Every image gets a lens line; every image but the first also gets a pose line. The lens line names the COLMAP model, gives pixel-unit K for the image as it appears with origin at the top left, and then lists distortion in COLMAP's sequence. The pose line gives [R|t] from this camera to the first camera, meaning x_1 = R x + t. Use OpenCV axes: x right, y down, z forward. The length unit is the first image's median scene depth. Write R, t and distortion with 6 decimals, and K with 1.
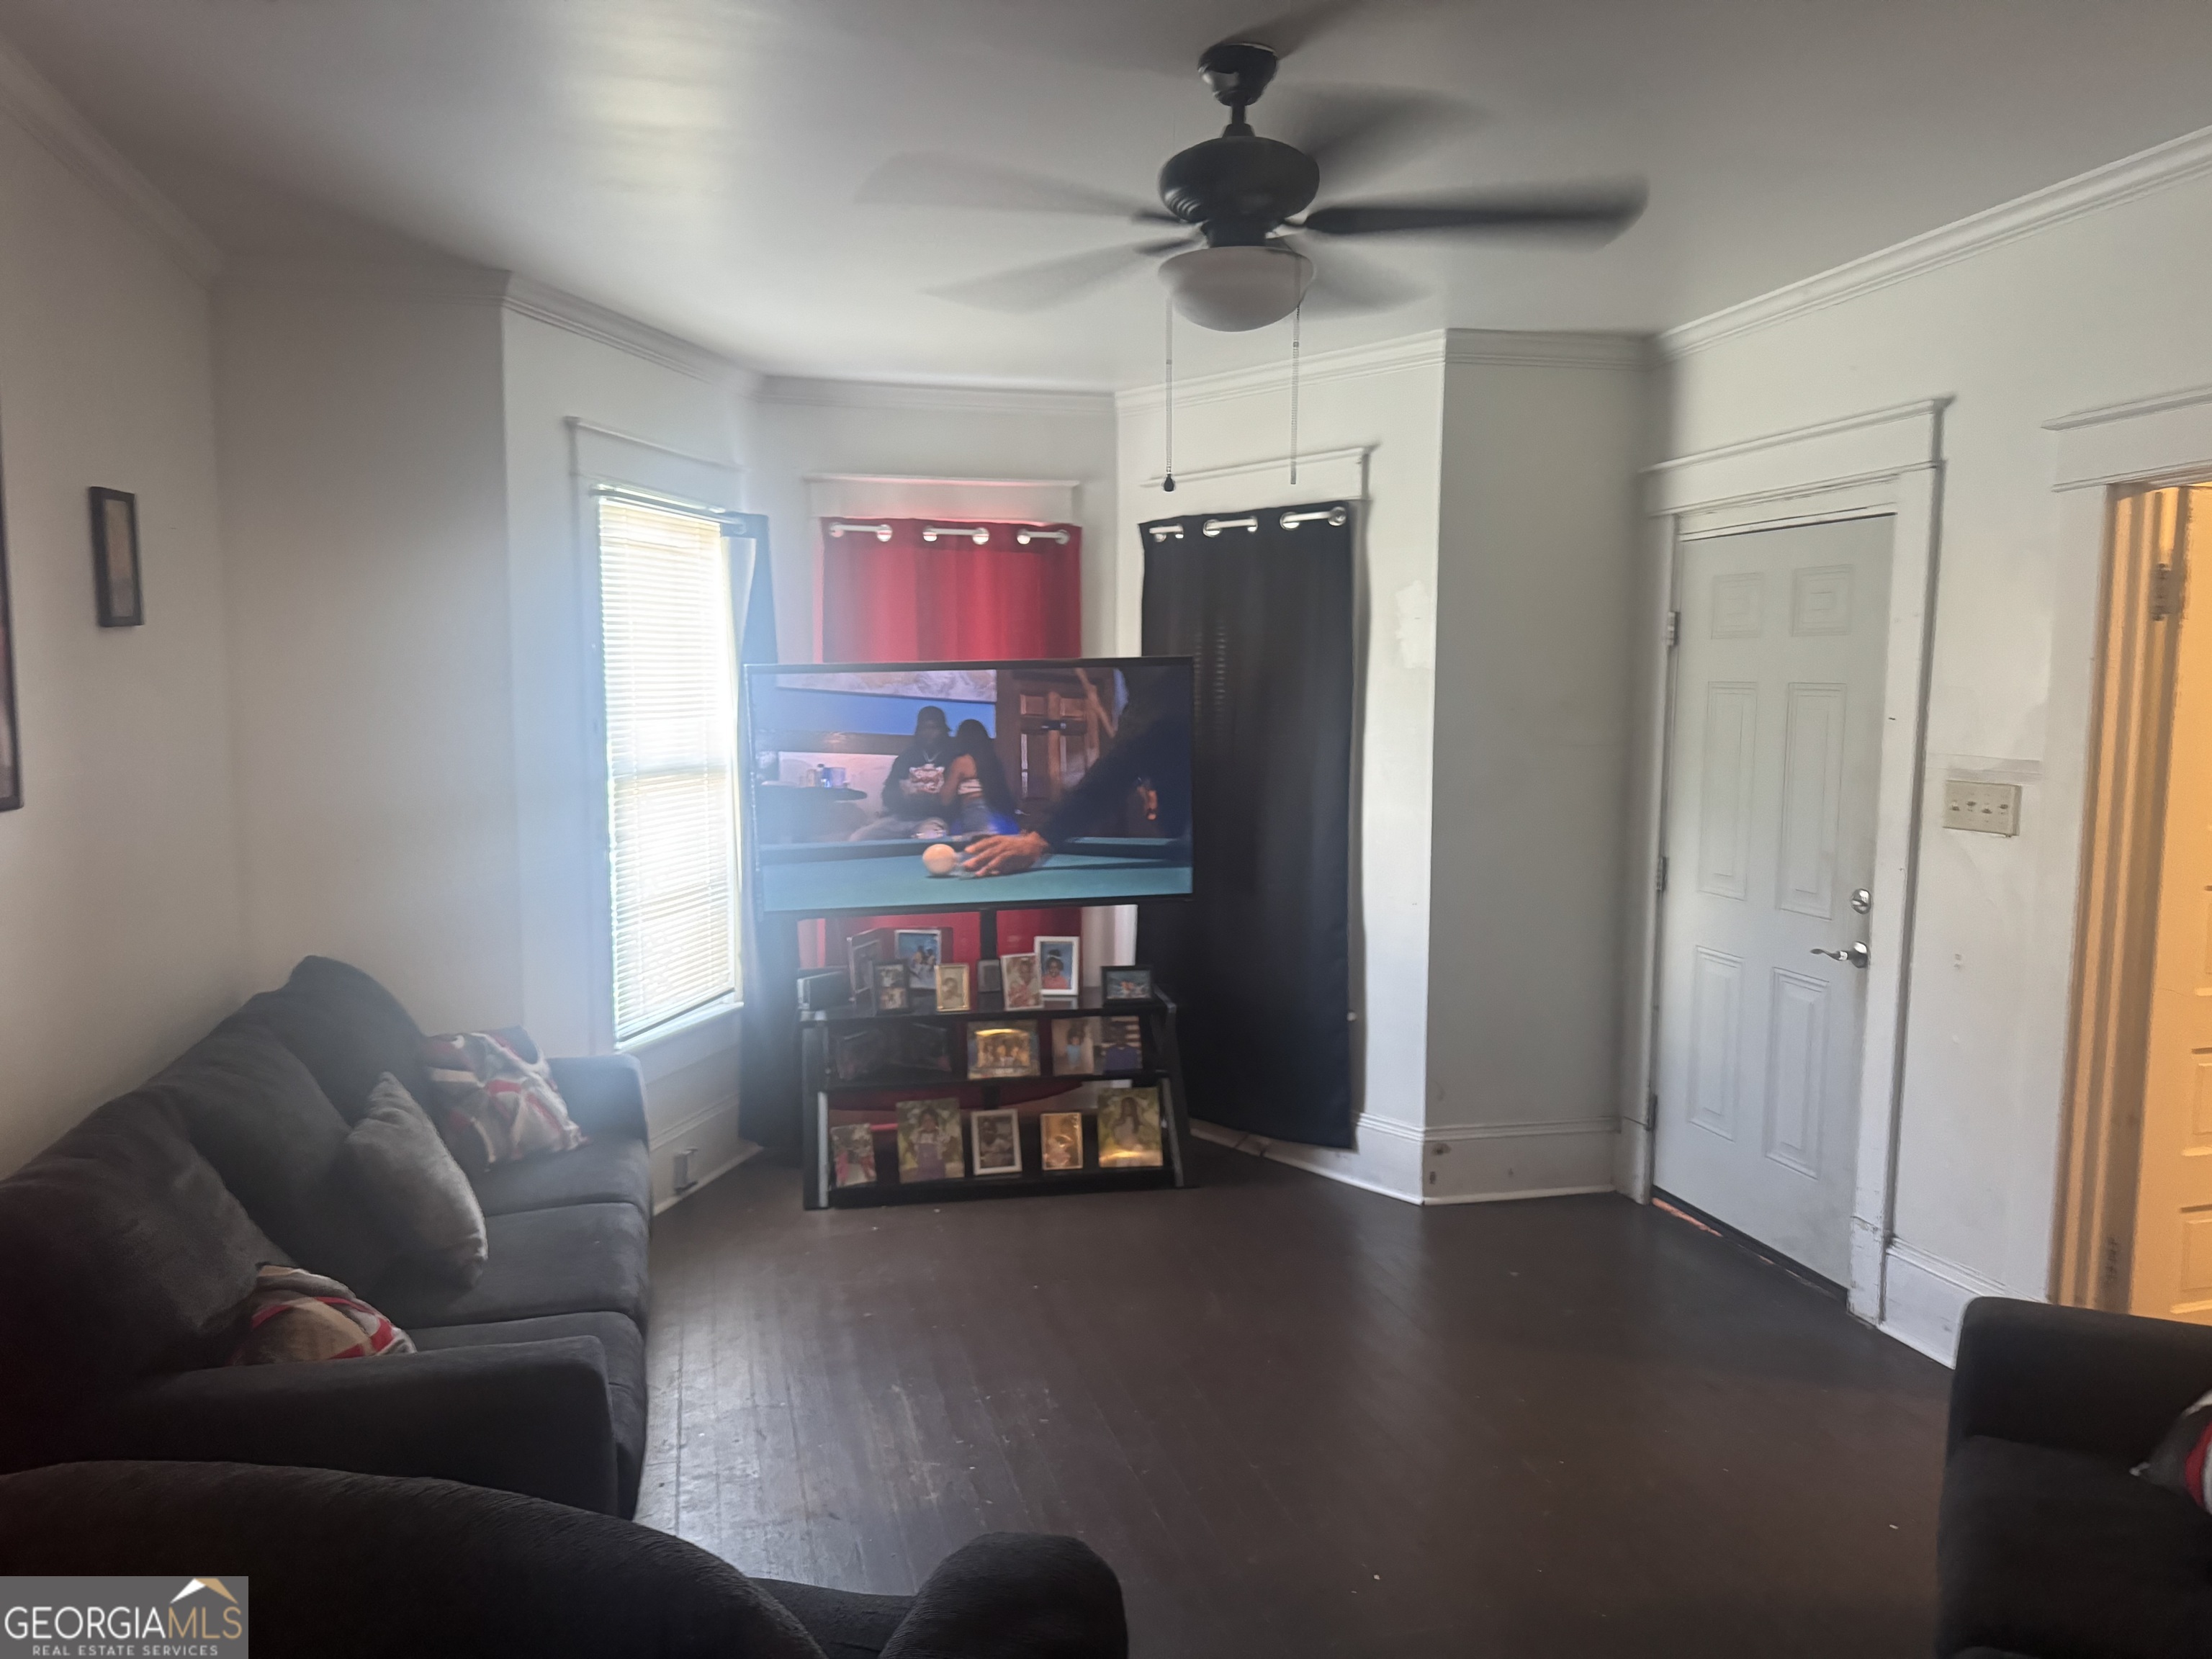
lens RADIAL K [[1564.5, 0, 1105.9], [0, 1564.5, 838.3], [0, 0, 1]] dist [0.004297, 0.000821]
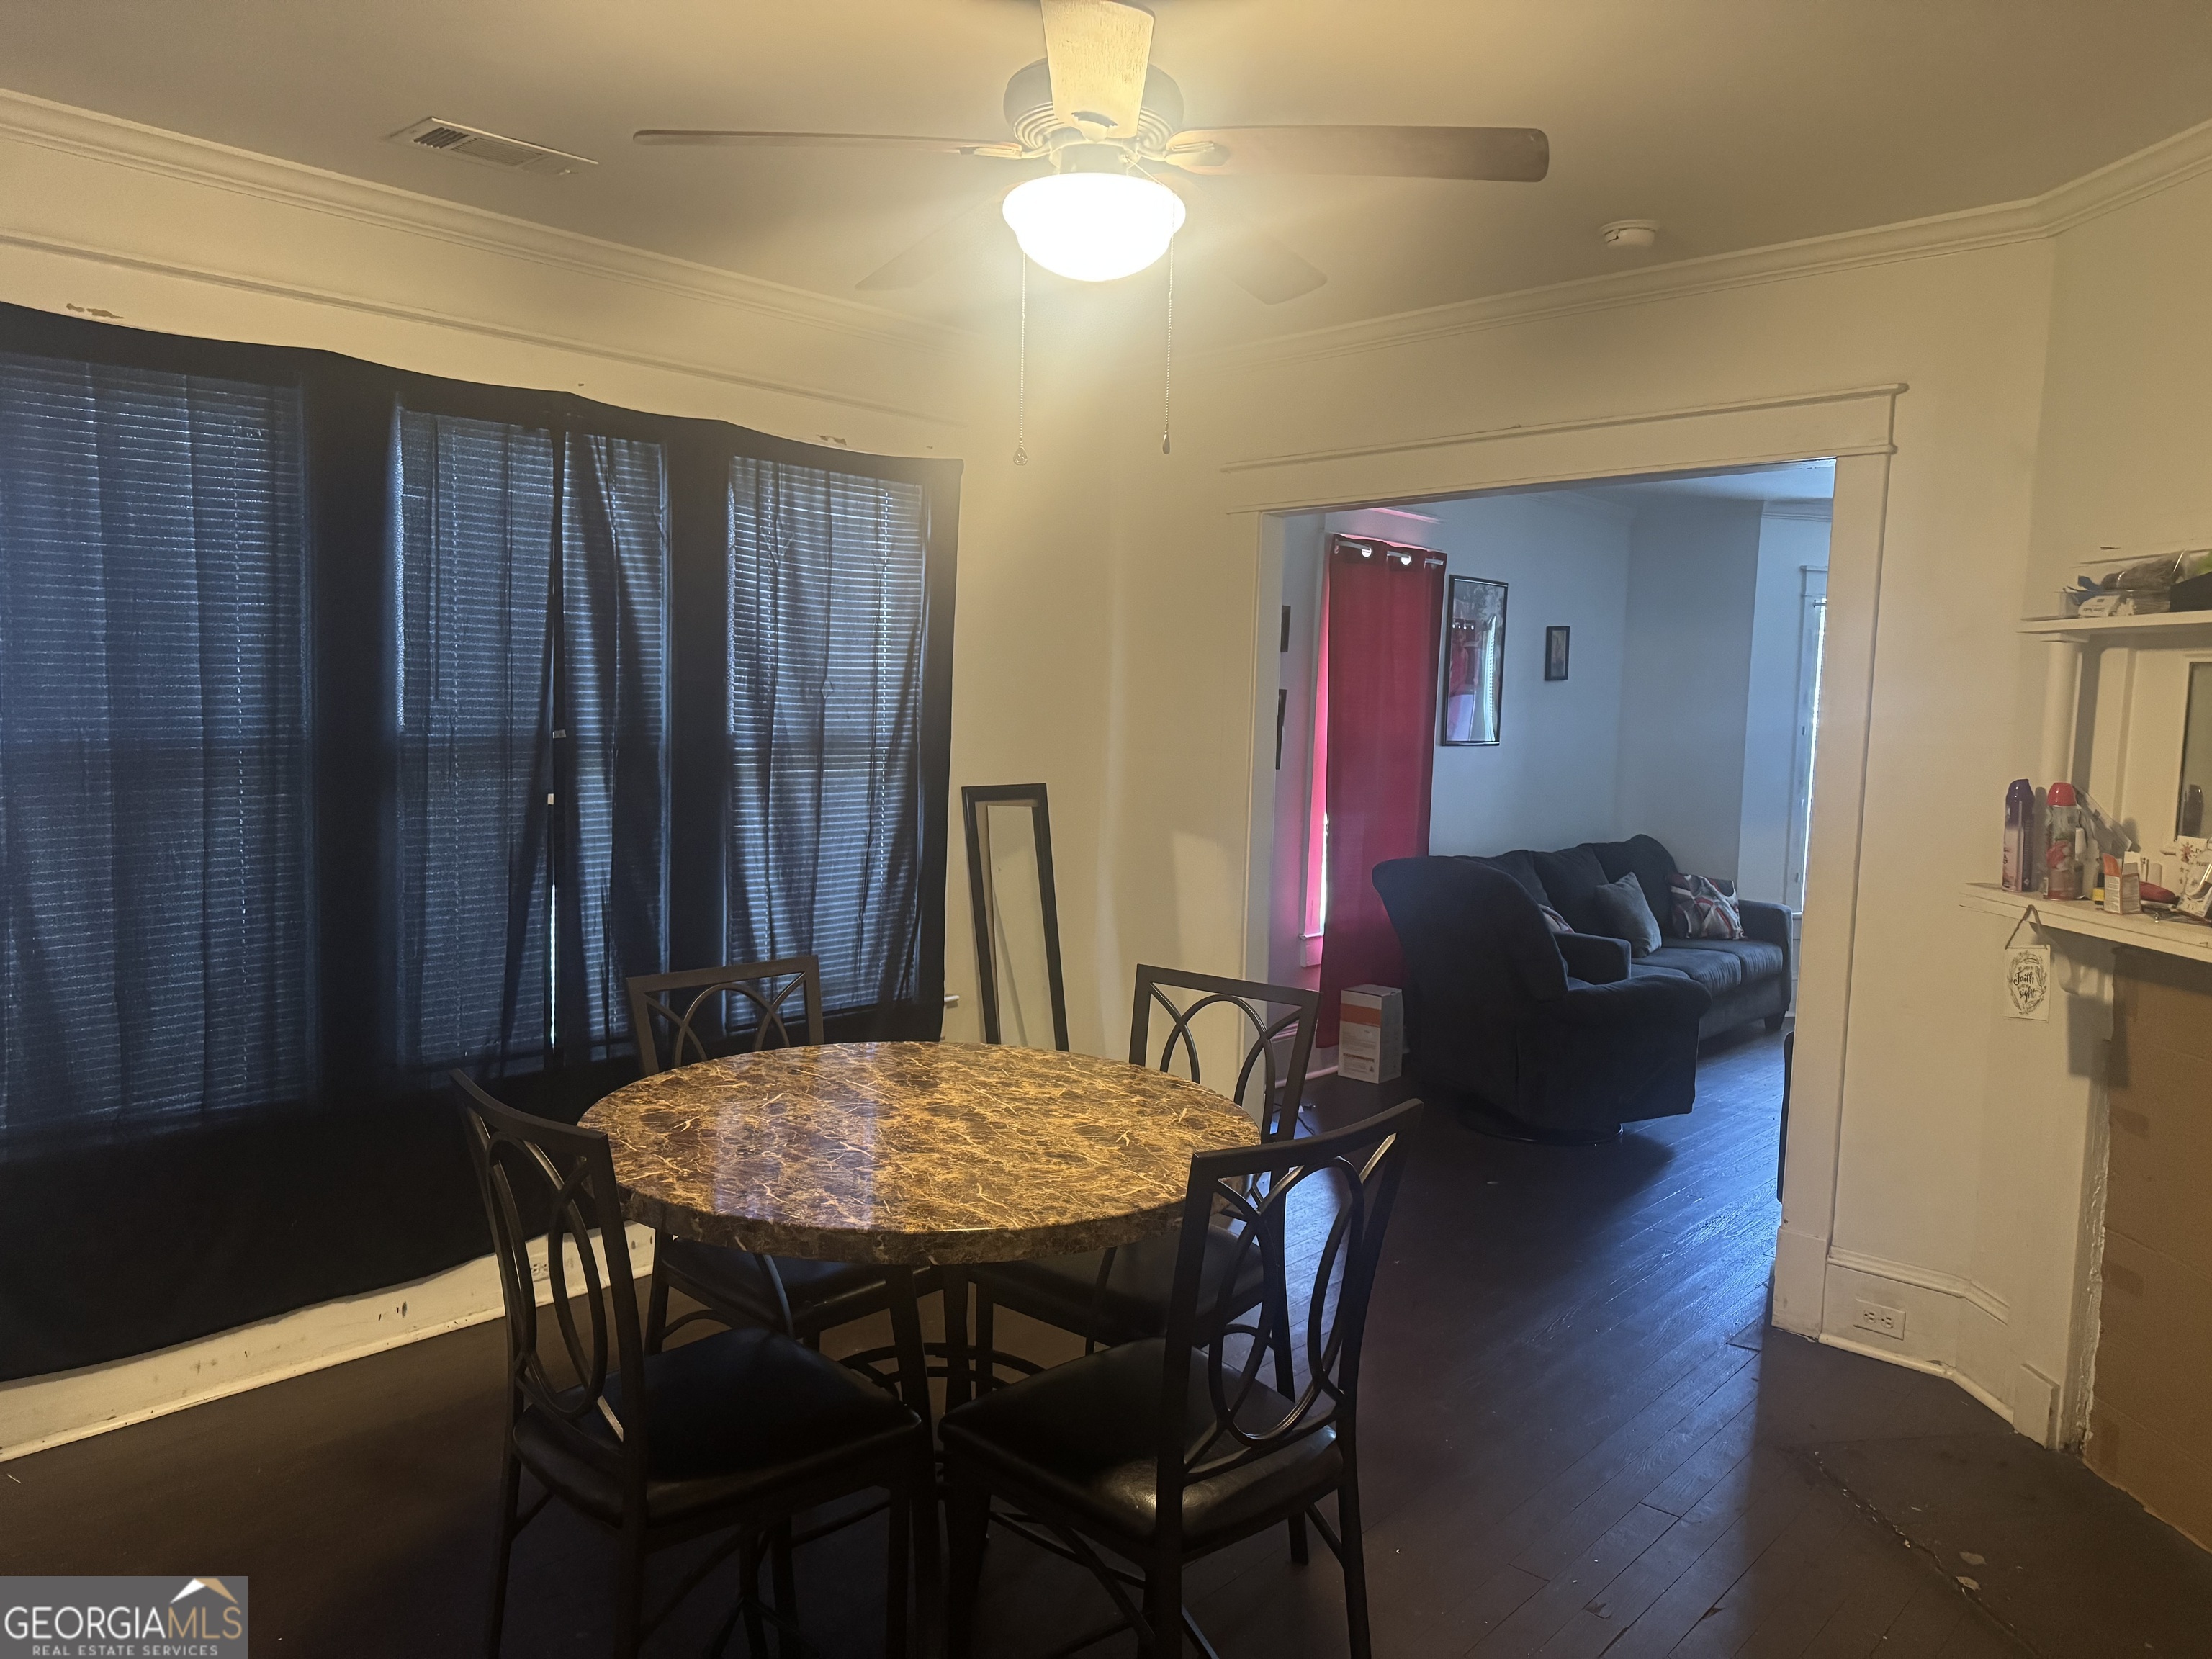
lens RADIAL K [[1564.5, 0, 1106.4], [0, 1564.5, 827.0], [0, 0, 1]] dist [0.004297, 0.000821]
pose [[0.542220, 0.085769, -0.835848, 0.898443], [-0.107315, 0.993699, 0.032350, 0.079180], [0.833355, 0.072158, 0.548007, -0.788571]]
